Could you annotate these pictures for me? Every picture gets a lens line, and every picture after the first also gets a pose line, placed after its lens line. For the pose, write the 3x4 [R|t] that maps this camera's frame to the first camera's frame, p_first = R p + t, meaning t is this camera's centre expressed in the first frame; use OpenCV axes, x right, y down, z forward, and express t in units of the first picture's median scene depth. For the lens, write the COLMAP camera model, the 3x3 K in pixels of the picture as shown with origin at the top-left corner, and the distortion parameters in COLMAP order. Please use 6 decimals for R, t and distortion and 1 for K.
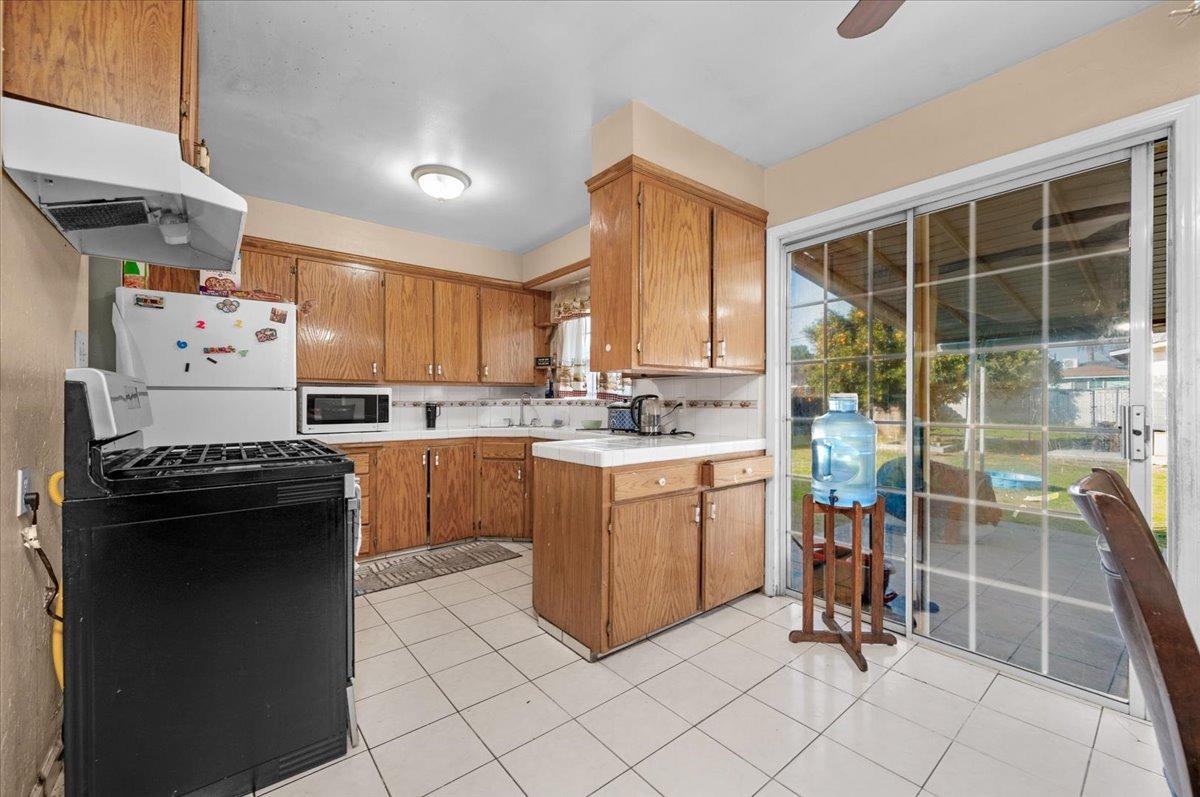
lens RADIAL K [[489.1, 0, 607.9], [0, 489.1, 404.6], [0, 0, 1]] dist [0.005623, -0.002297]
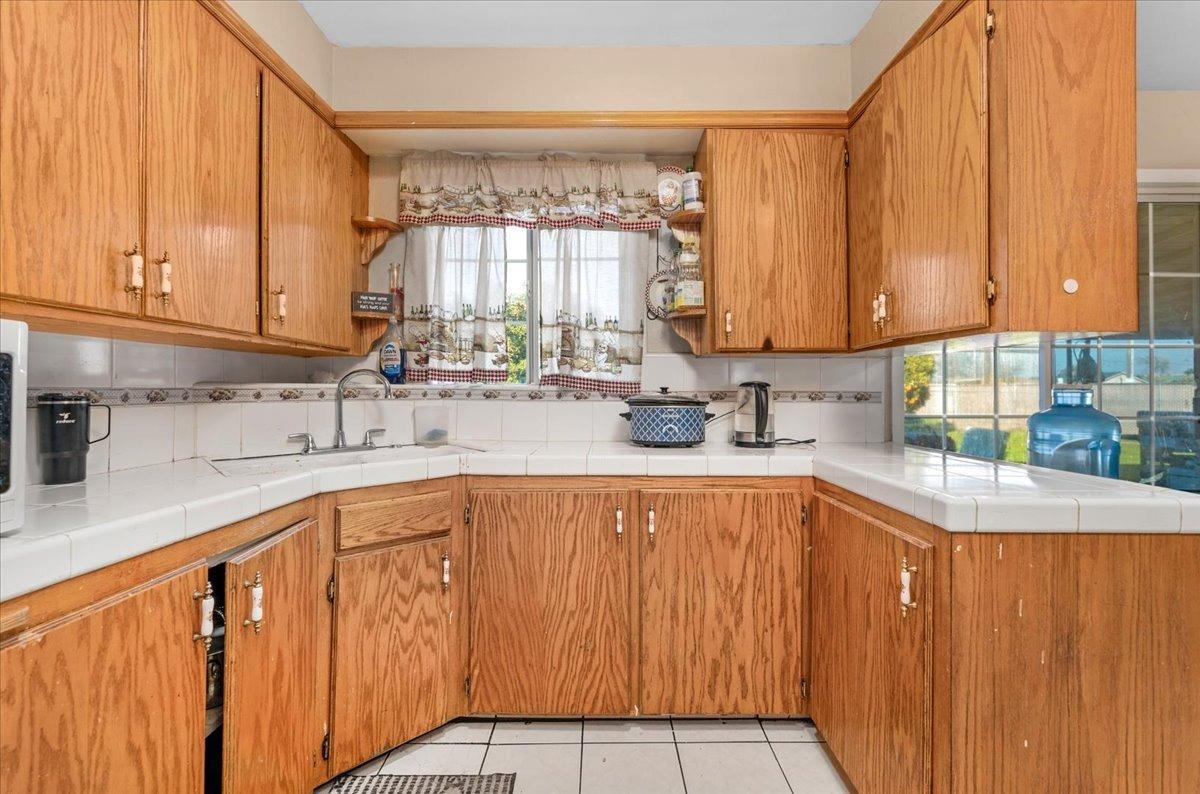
lens RADIAL K [[504.0, 0, 603.4], [0, 504.0, 391.9], [0, 0, 1]] dist [-0.003261, -0.000388]
pose [[0.629107, 0.005577, 0.777299, -0.386981], [0.000116, 0.999974, -0.007269, -0.002235], [-0.777319, 0.004663, 0.629089, 0.580837]]
